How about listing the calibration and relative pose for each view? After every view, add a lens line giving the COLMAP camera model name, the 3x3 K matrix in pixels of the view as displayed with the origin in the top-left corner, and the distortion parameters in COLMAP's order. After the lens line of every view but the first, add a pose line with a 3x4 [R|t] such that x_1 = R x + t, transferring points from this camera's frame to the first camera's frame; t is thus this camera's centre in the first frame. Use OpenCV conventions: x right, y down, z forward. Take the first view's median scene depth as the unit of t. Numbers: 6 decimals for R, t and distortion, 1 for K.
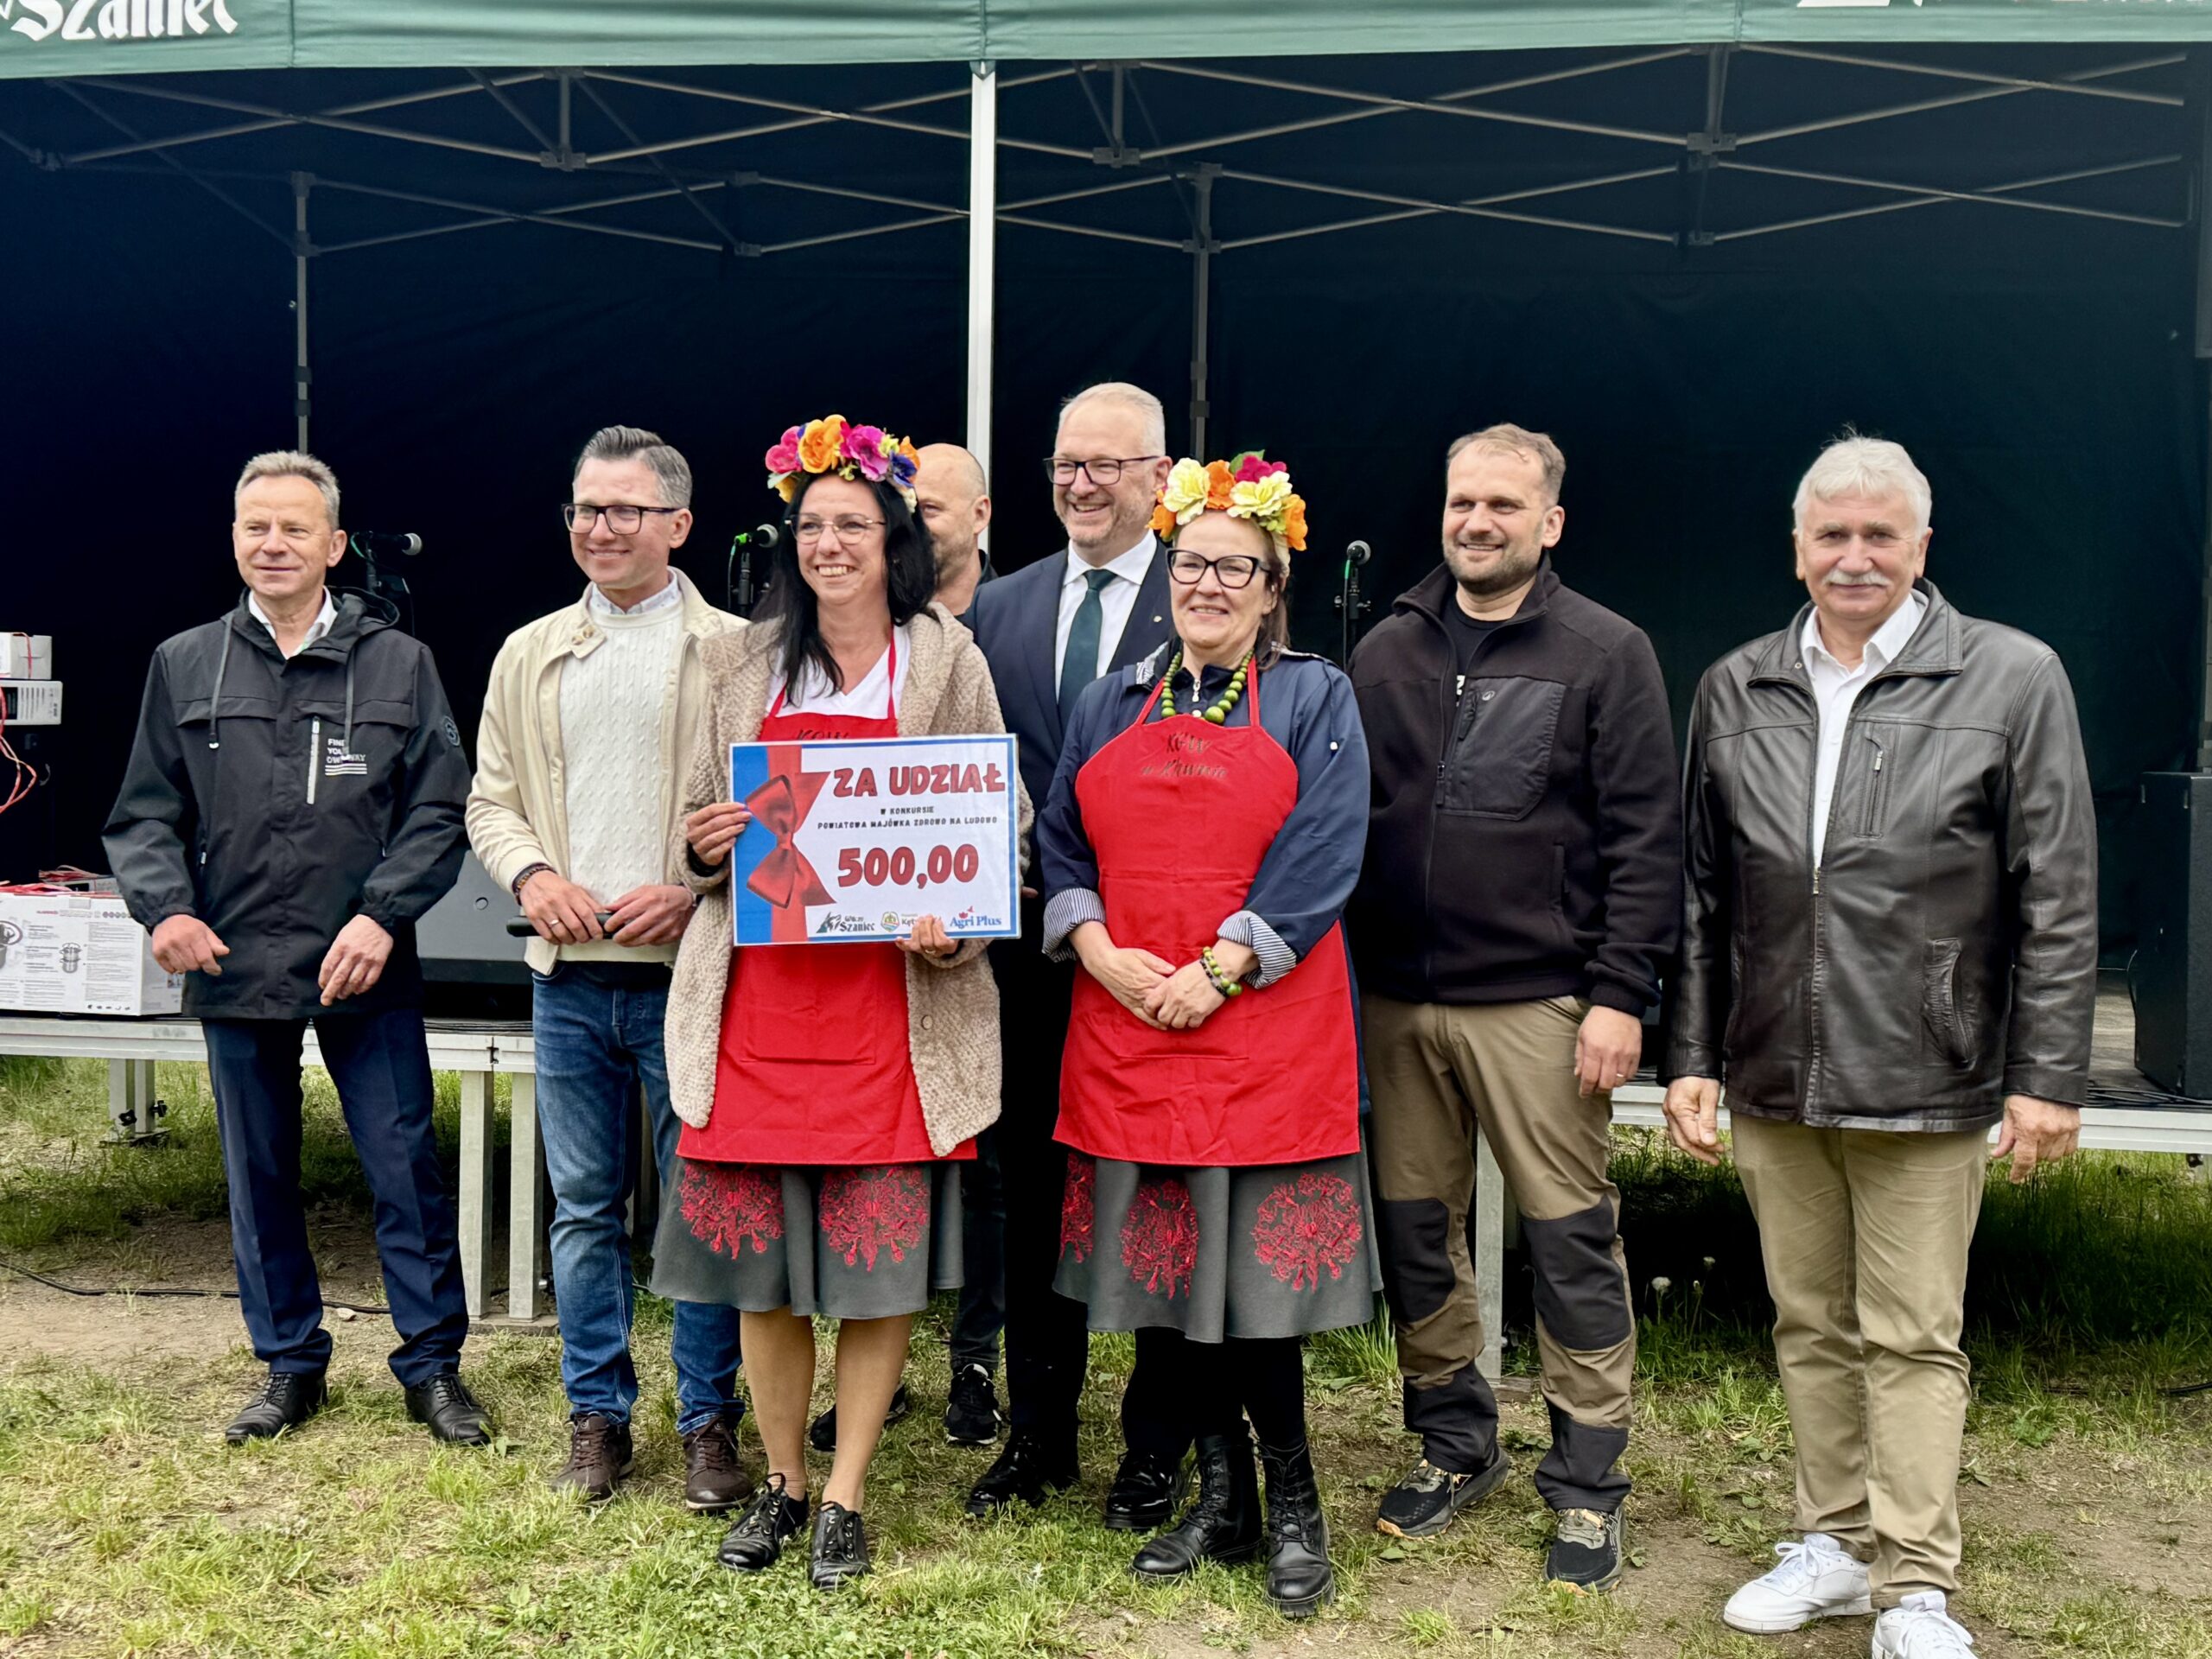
lens RADIAL K [[2726.1, 0, 1120.2], [0, 2726.1, 807.6], [0, 0, 1]] dist [0.049164, 0.000000]
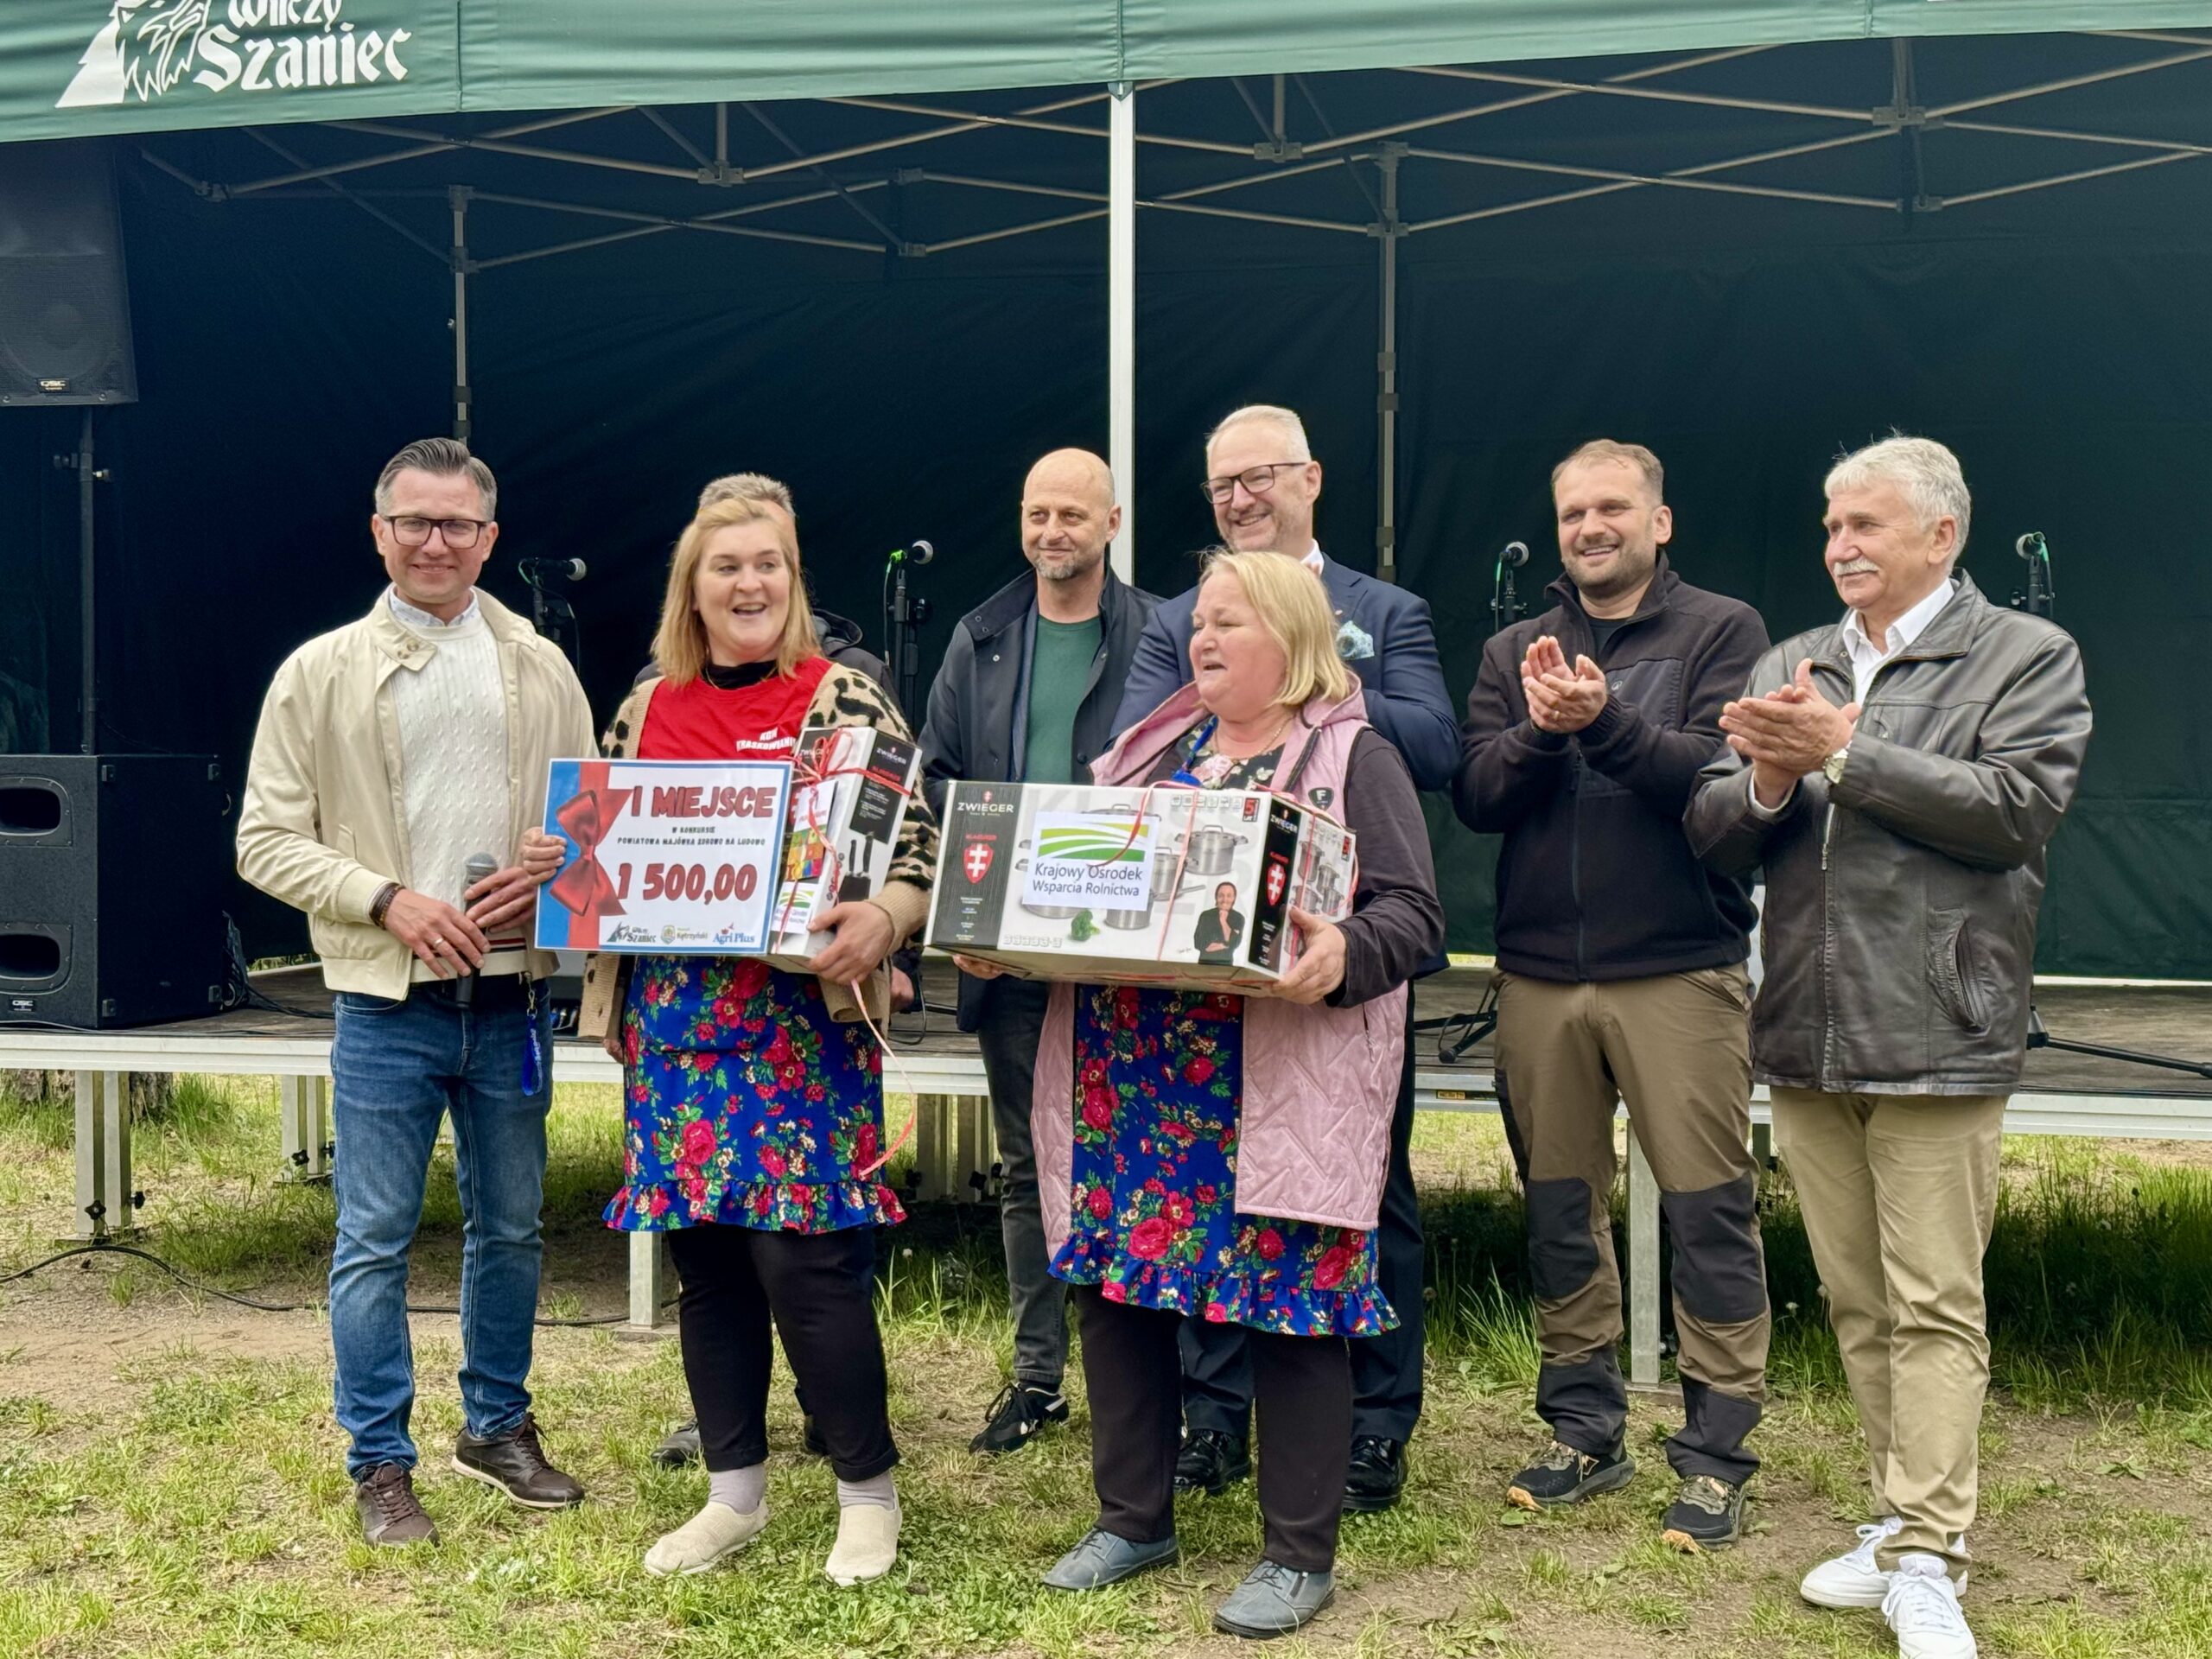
lens RADIAL K [[3366.0, 0, 1100.3], [0, 3366.0, 838.6], [0, 0, 1]] dist [0.024263, 0.000000]
pose [[0.995092, -0.015005, -0.097805, 0.055352], [0.014602, 0.999882, -0.004840, 0.012470], [0.097866, 0.003388, 0.995194, -0.224413]]
